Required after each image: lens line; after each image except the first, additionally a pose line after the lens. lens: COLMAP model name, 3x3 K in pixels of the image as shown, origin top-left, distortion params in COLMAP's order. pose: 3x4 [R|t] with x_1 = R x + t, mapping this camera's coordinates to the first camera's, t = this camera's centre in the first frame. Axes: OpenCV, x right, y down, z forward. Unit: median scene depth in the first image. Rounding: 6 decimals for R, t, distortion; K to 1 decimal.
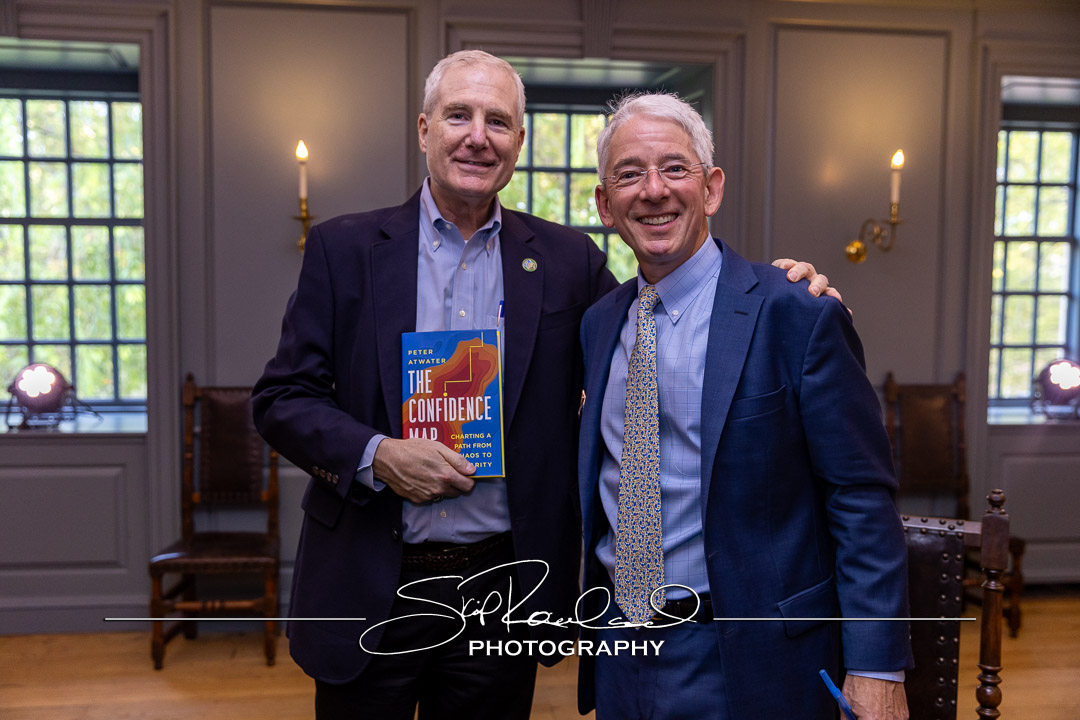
lens RADIAL K [[991.2, 0, 528.3], [0, 991.2, 356.4], [0, 0, 1]] dist [0.014007, 0.000000]
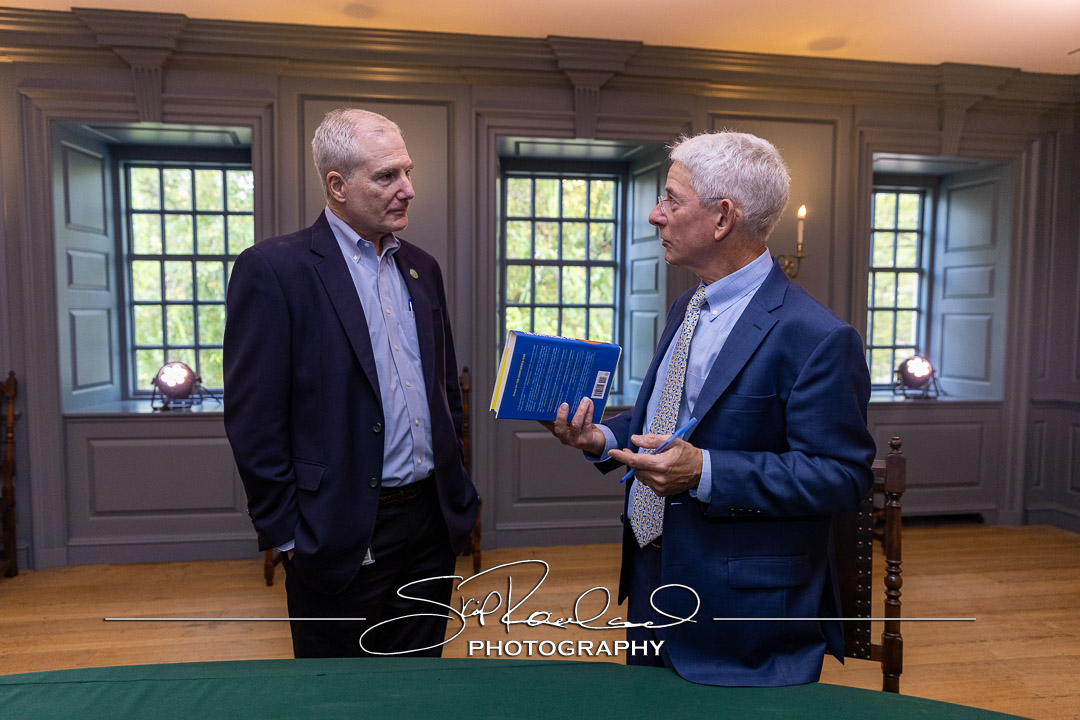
lens RADIAL K [[740.0, 0, 531.4], [0, 740.0, 356.8], [0, 0, 1]] dist [-0.003929, 0.005100]
pose [[0.999515, -0.005302, 0.030697, -0.037851], [0.005473, 0.999970, -0.005479, 0.007986], [-0.030667, 0.005645, 0.999514, -0.022192]]
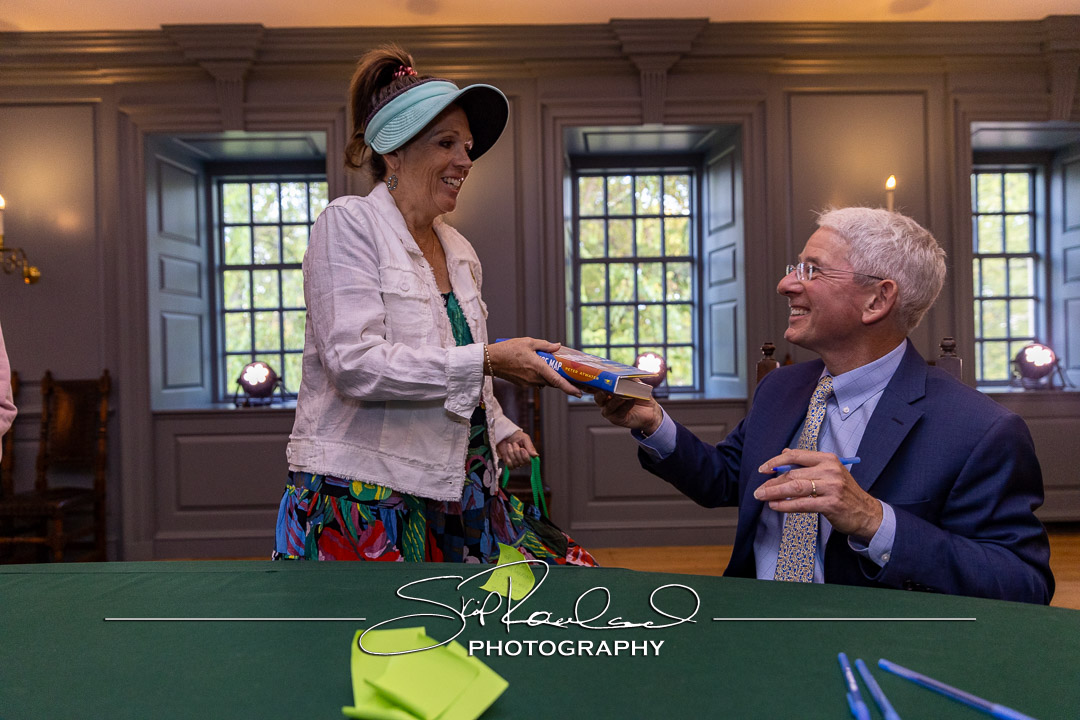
lens RADIAL K [[712.5, 0, 539.6], [0, 712.5, 355.9], [0, 0, 1]] dist [0.008494, 0.001443]
pose [[0.994661, -0.028525, -0.099179, 0.002345], [0.021187, 0.997013, -0.074268, 0.081155], [0.101002, 0.071770, 0.992294, 0.042782]]
